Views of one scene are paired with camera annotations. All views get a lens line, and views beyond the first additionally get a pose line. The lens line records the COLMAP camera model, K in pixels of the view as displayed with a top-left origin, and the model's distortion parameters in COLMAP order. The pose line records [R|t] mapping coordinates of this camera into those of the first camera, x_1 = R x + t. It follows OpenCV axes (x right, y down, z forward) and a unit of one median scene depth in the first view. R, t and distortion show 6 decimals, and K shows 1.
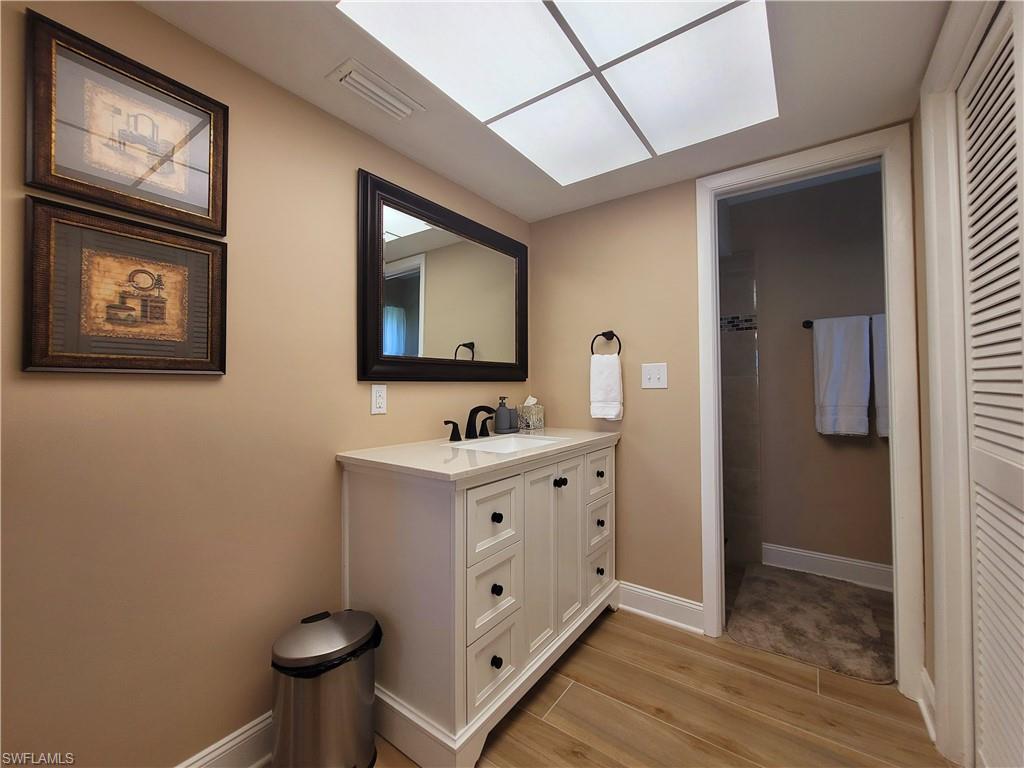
lens RADIAL K [[418.5, 0, 509.6], [0, 418.5, 377.7], [0, 0, 1]] dist [-0.008530, 0.002800]
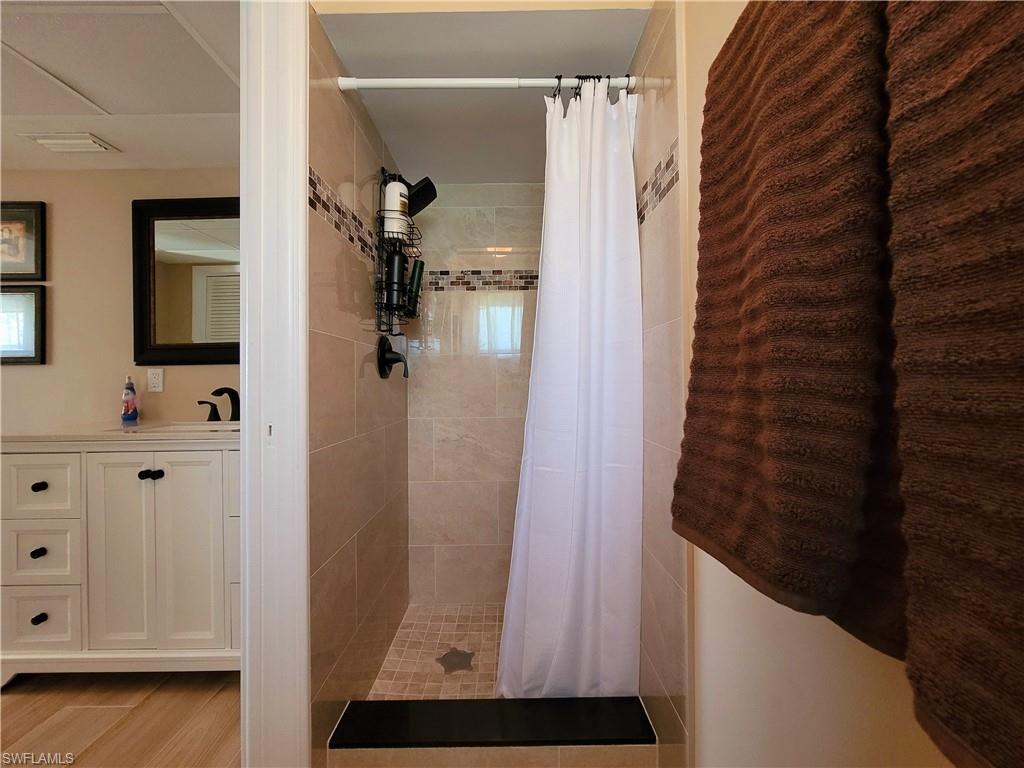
lens RADIAL K [[418.5, 0, 509.6], [0, 418.5, 377.7], [0, 0, 1]] dist [-0.008530, 0.002800]
pose [[0.586960, -0.006922, -0.809586, 1.286800], [0.020568, 0.999768, 0.006365, 0.056981], [0.809355, -0.020388, 0.586966, 1.114169]]
